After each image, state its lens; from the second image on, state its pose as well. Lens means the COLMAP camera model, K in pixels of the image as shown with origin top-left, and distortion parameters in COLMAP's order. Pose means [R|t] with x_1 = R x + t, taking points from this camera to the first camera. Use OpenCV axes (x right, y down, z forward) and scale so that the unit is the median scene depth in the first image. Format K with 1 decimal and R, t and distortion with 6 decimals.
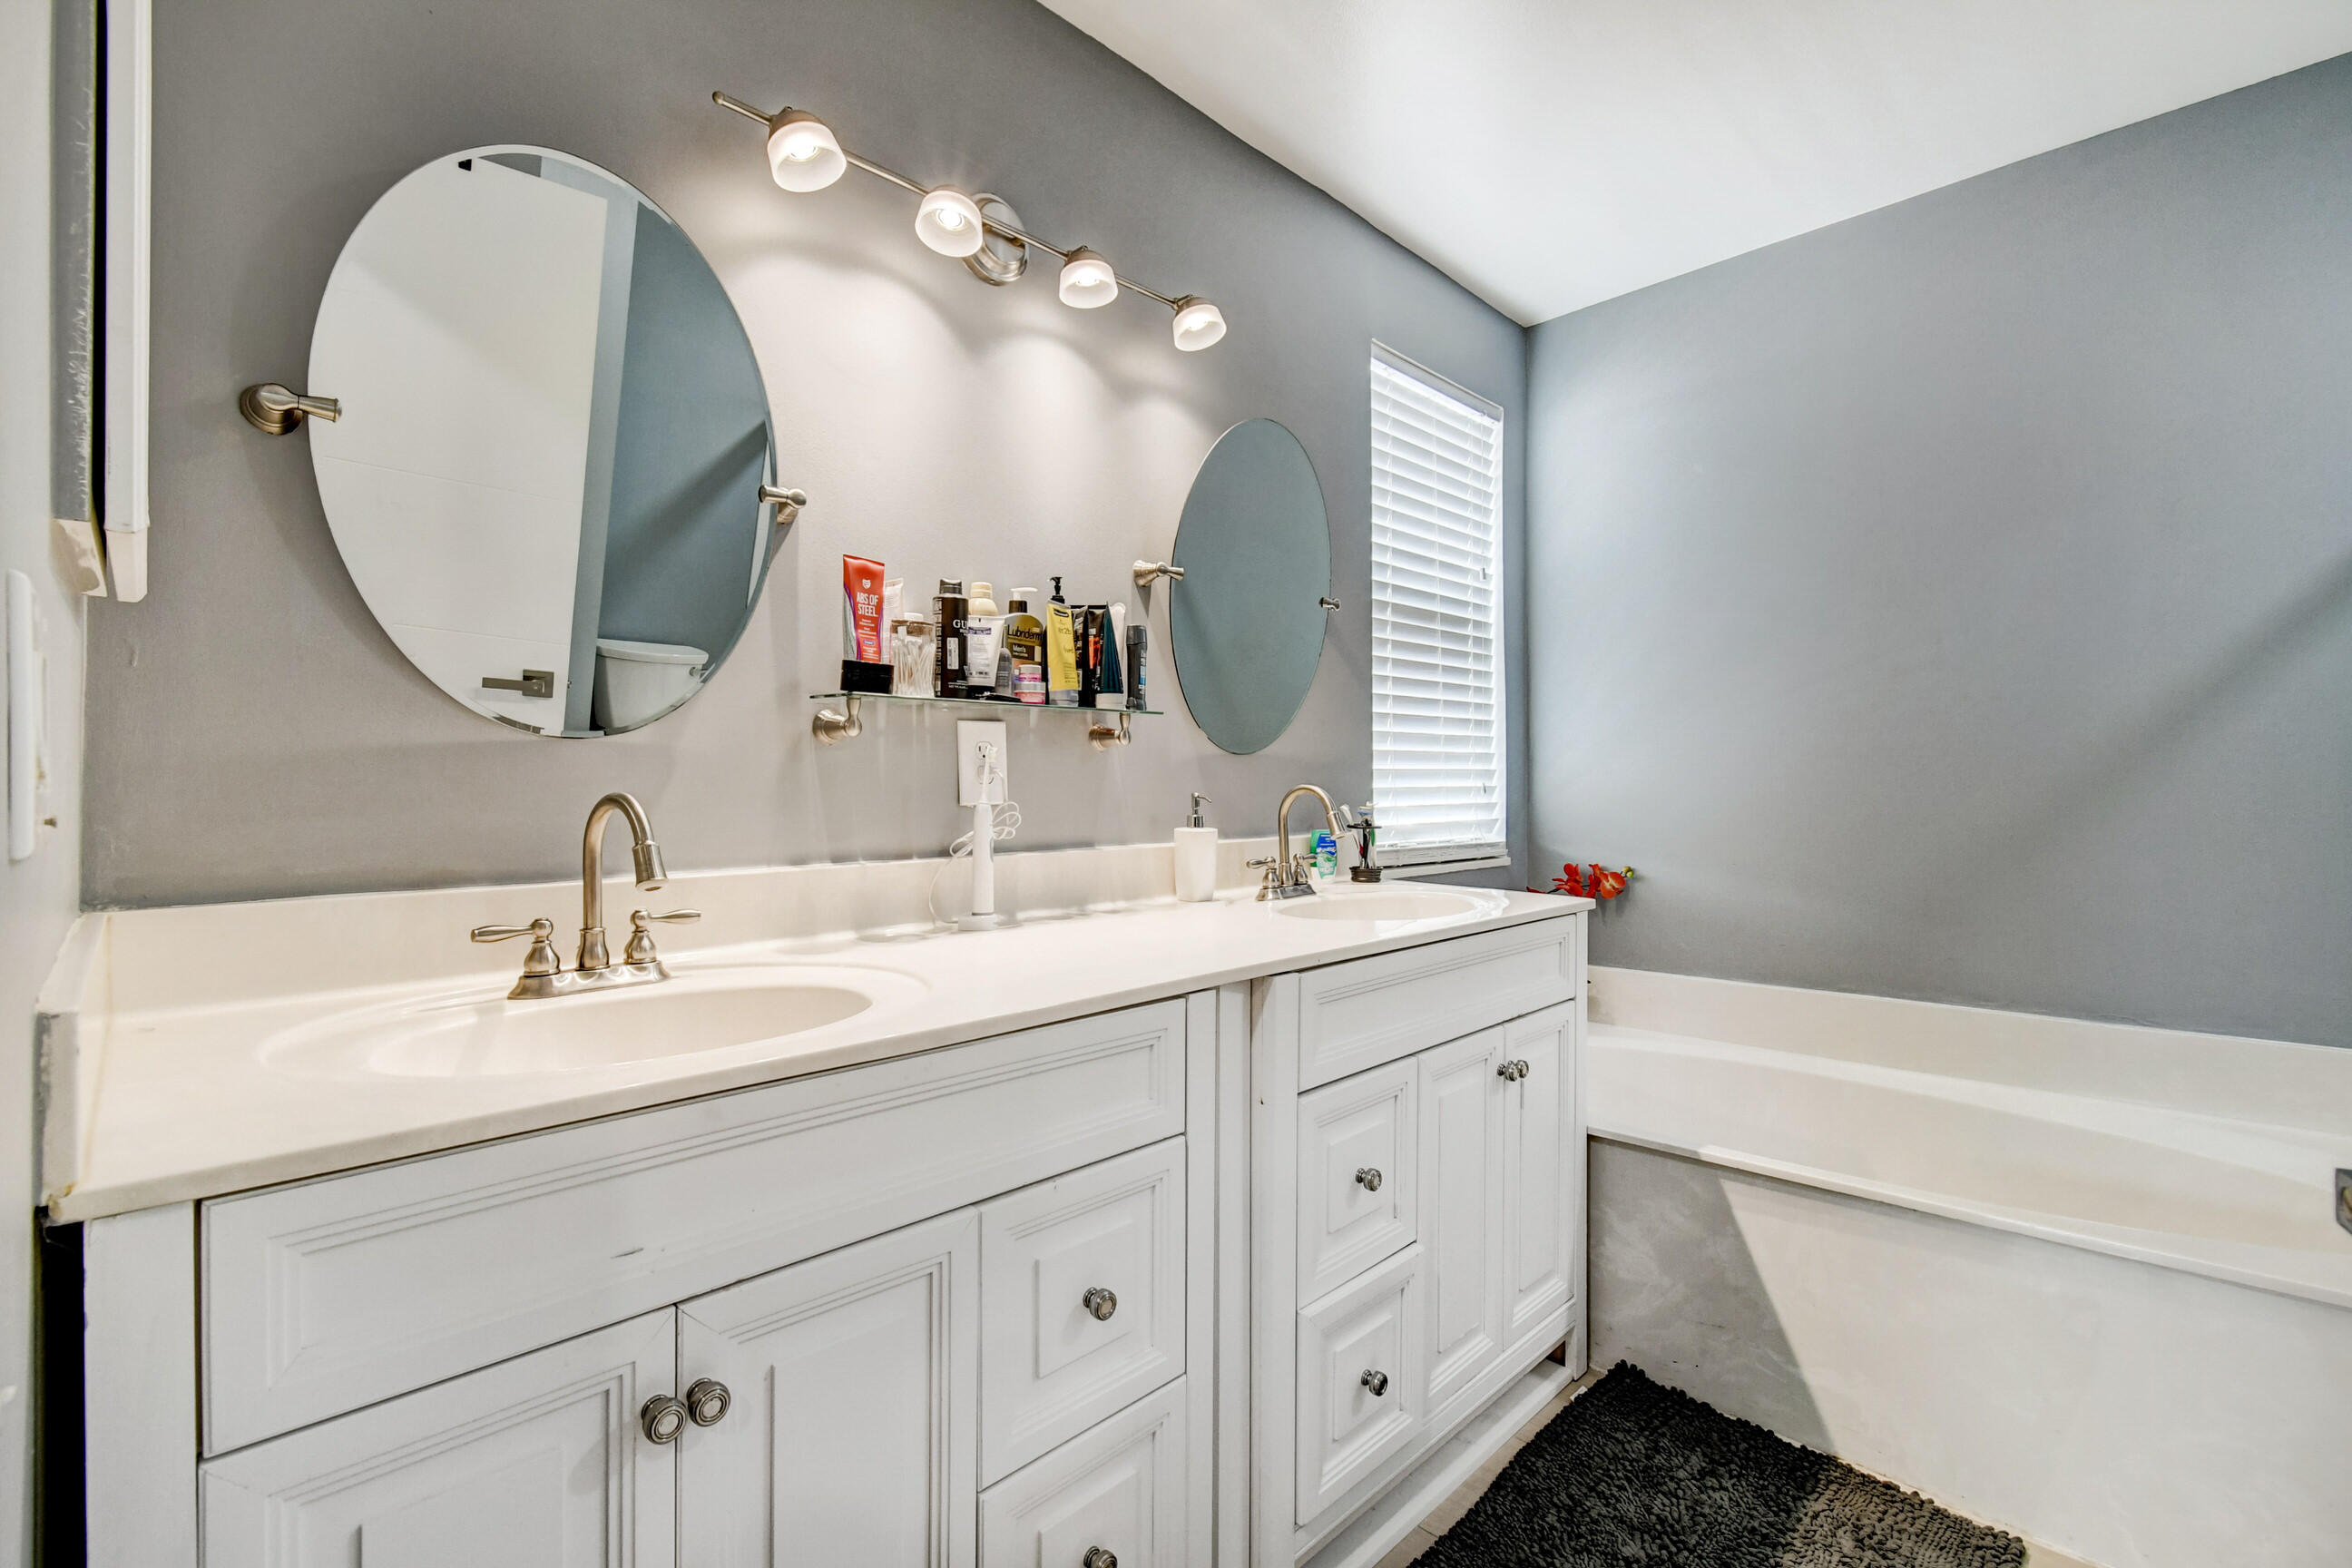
lens RADIAL K [[1059.4, 0, 1177.5], [0, 1059.4, 778.6], [0, 0, 1]] dist [-0.011124, 0.000696]
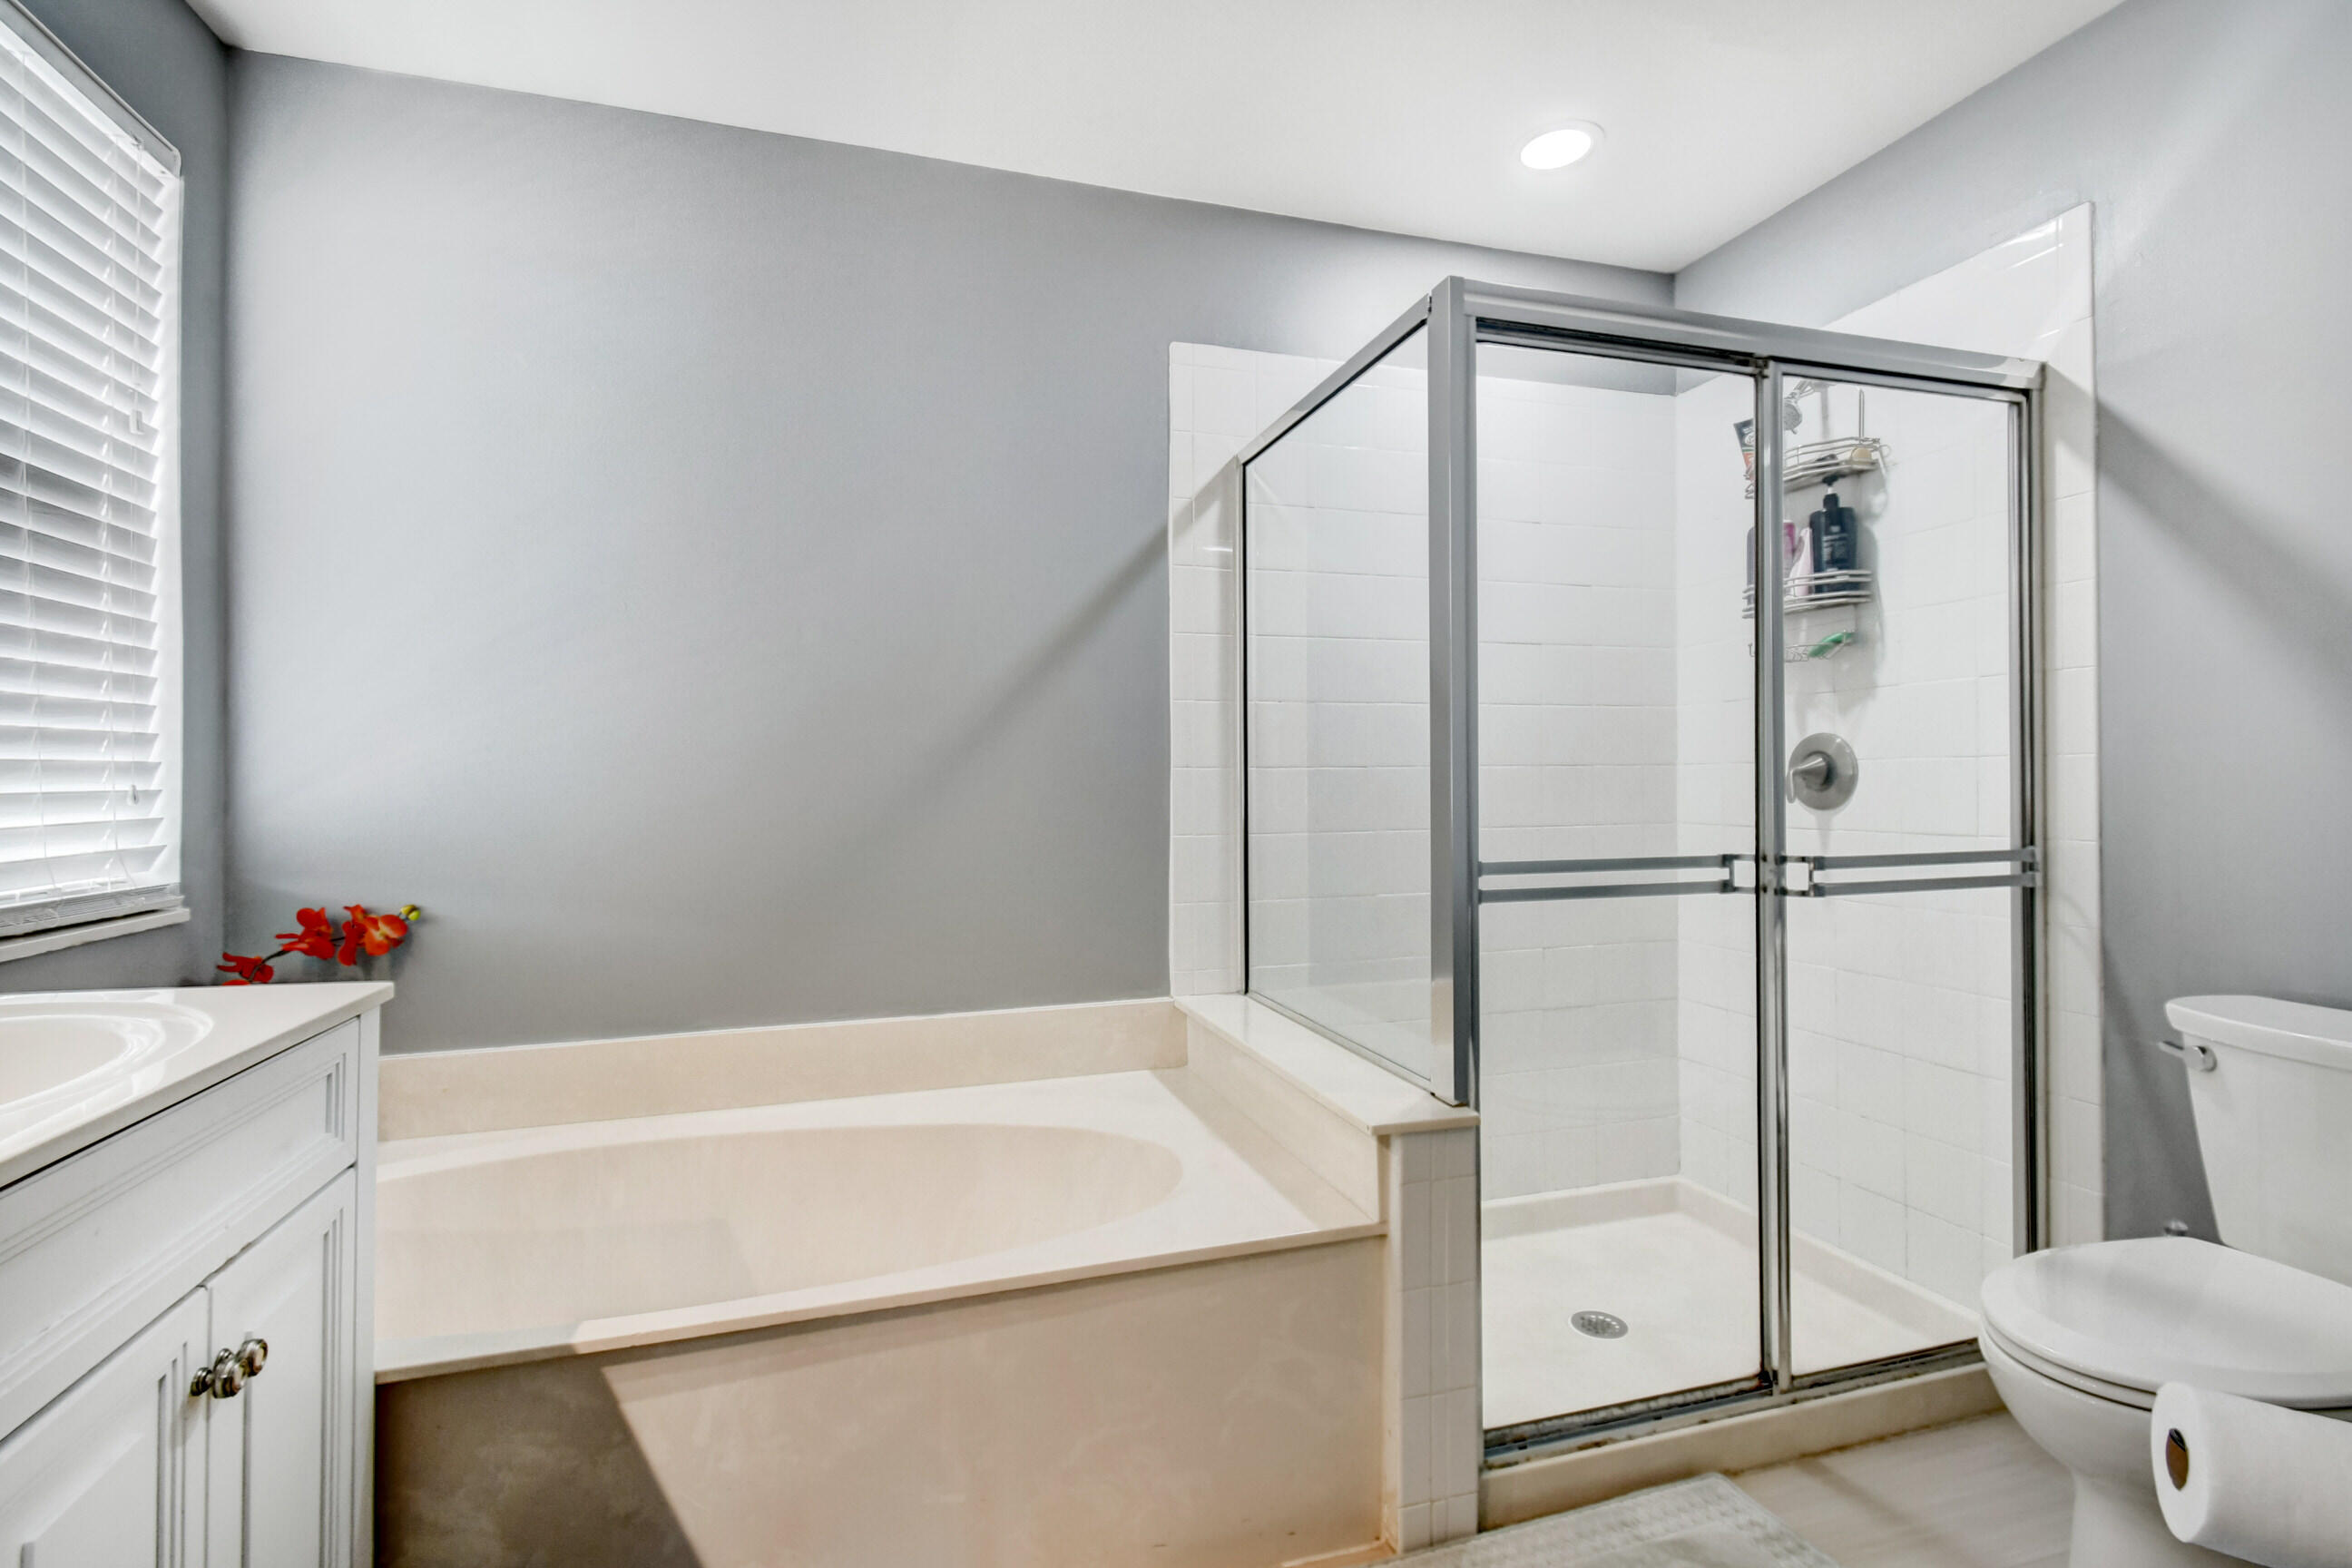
lens RADIAL K [[1059.4, 0, 1171.3], [0, 1059.4, 773.4], [0, 0, 1]] dist [-0.011124, 0.000696]
pose [[0.486683, 0.006823, 0.873552, 0.067341], [0.000440, 0.999967, -0.008056, 0.003448], [-0.873579, 0.004305, 0.486664, 0.232893]]
